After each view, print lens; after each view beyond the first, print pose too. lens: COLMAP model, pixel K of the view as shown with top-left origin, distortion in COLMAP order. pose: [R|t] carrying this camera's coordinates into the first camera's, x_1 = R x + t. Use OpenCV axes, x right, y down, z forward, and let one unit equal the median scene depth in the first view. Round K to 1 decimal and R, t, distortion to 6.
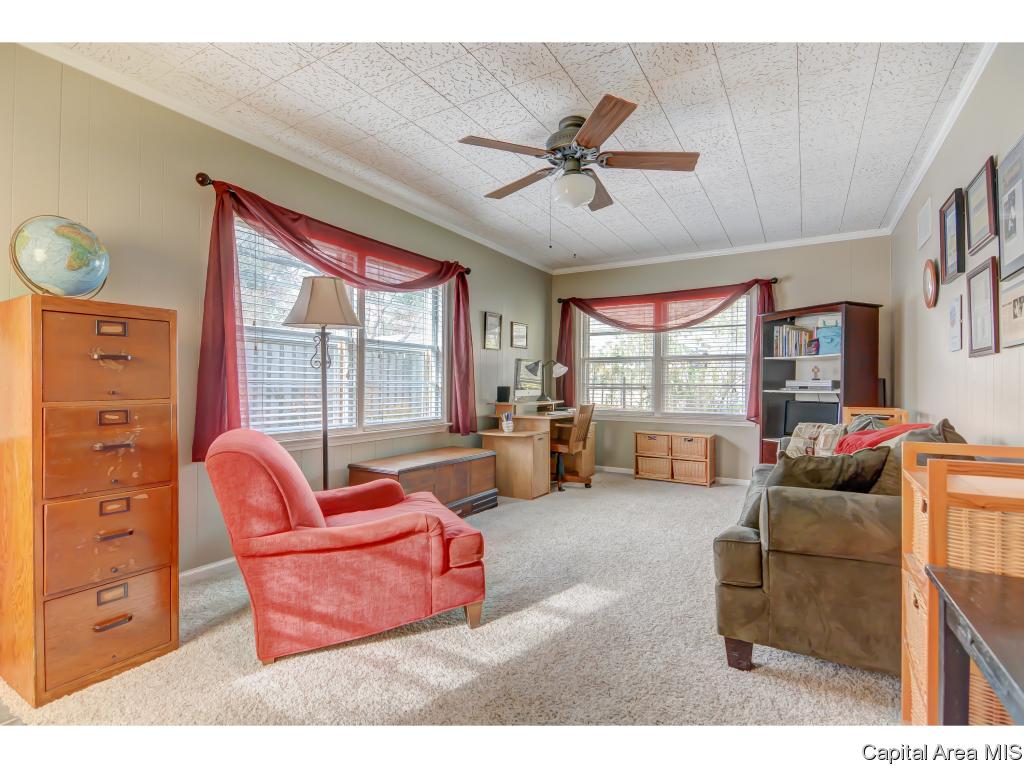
lens RADIAL K [[494.5, 0, 505.8], [0, 494.5, 383.0], [0, 0, 1]] dist [-0.004236, -0.003546]
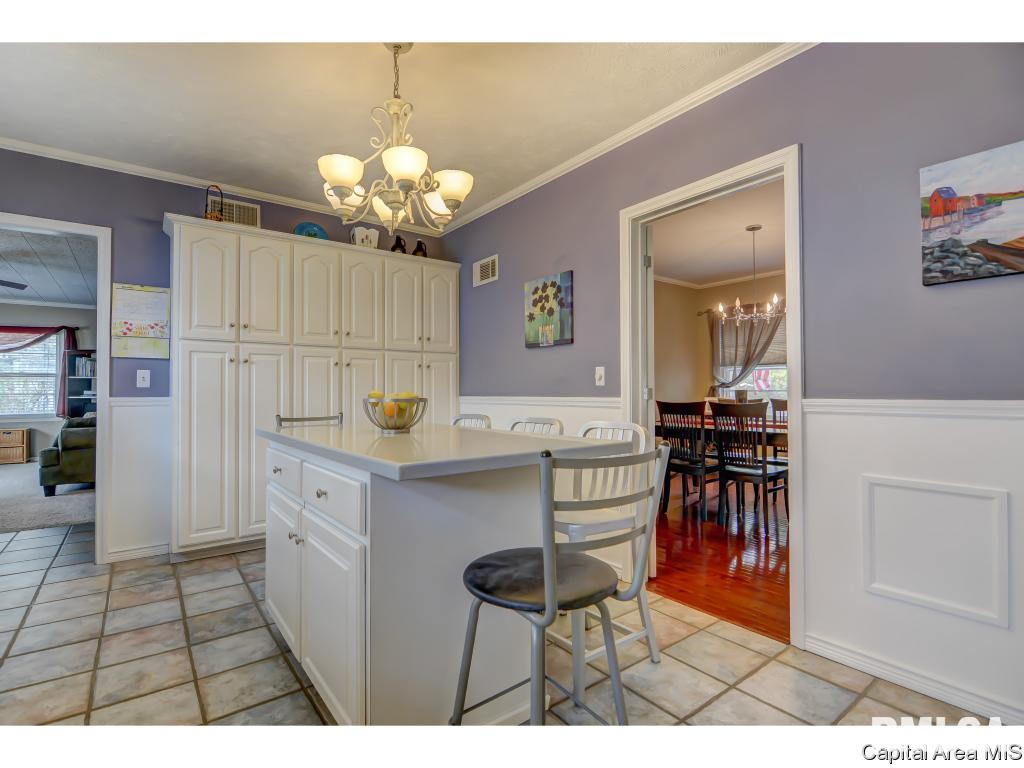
lens RADIAL K [[494.5, 0, 500.9], [0, 494.5, 383.3], [0, 0, 1]] dist [-0.004236, -0.003546]
pose [[0.378479, 0.009424, 0.925562, -0.422228], [0.004405, 0.999919, -0.011983, -0.004162], [-0.925599, 0.008612, 0.378407, -0.898331]]
